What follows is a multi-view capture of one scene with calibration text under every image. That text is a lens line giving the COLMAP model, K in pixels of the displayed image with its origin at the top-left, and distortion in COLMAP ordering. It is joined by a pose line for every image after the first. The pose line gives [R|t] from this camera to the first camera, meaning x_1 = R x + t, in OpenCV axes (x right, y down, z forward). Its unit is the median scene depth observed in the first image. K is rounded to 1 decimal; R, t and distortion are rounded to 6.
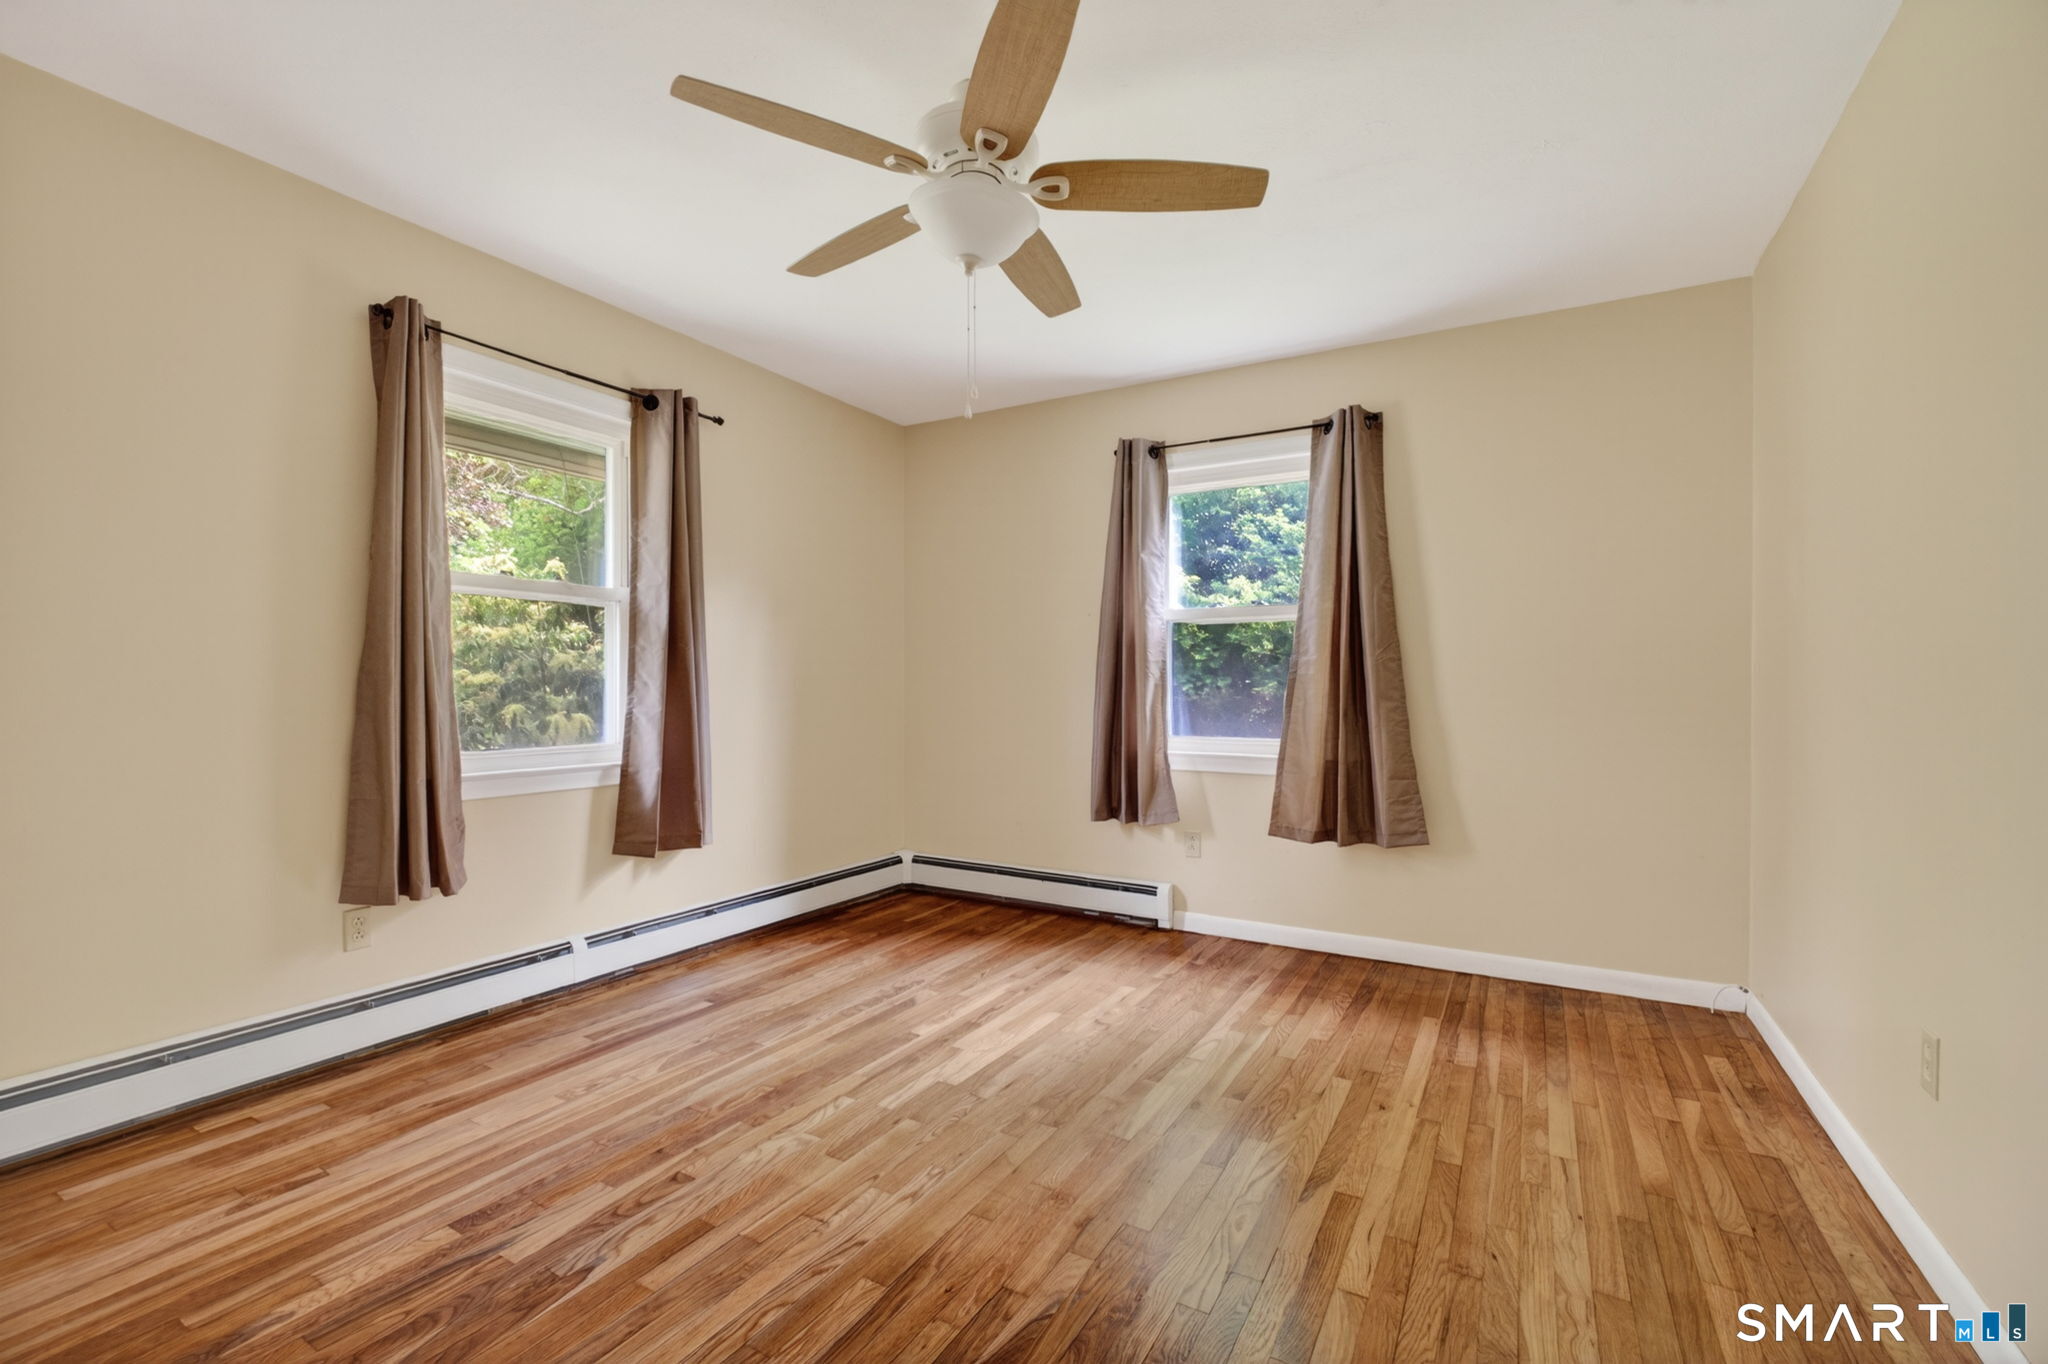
lens RADIAL K [[895.2, 0, 1010.7], [0, 895.2, 684.7], [0, 0, 1]] dist [-0.002775, 0.000000]
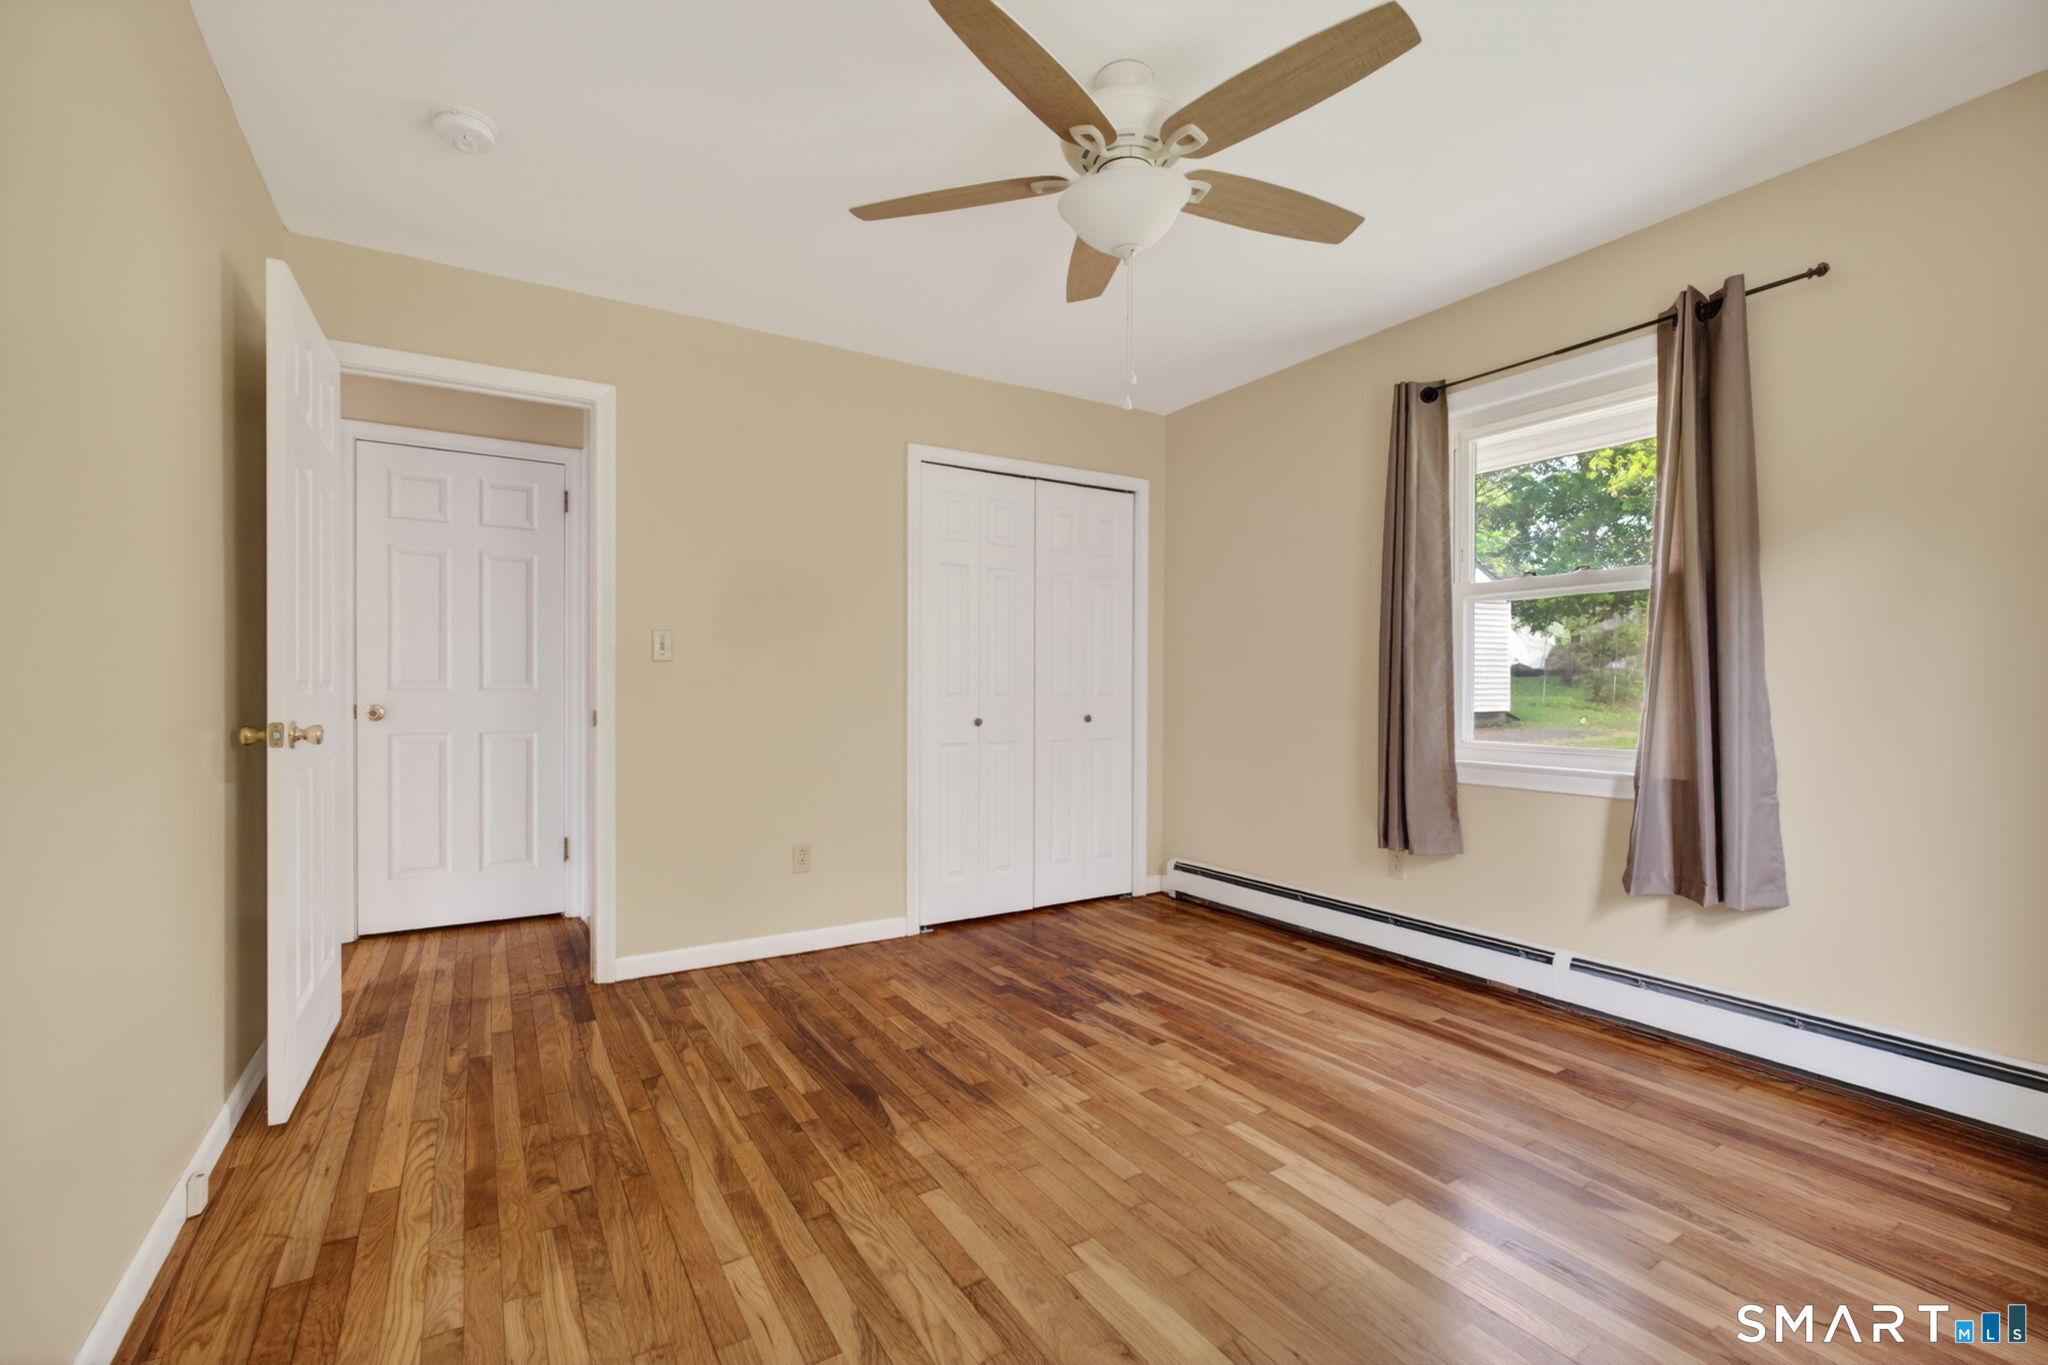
lens RADIAL K [[850.6, 0, 991.9], [0, 850.6, 696.9], [0, 0, 1]] dist [-0.001477, 0.000122]
pose [[-0.482636, 0.003264, -0.875815, 0.735489], [0.004236, 0.999990, 0.001392, 0.016635], [0.875811, -0.003038, -0.482645, 1.161203]]
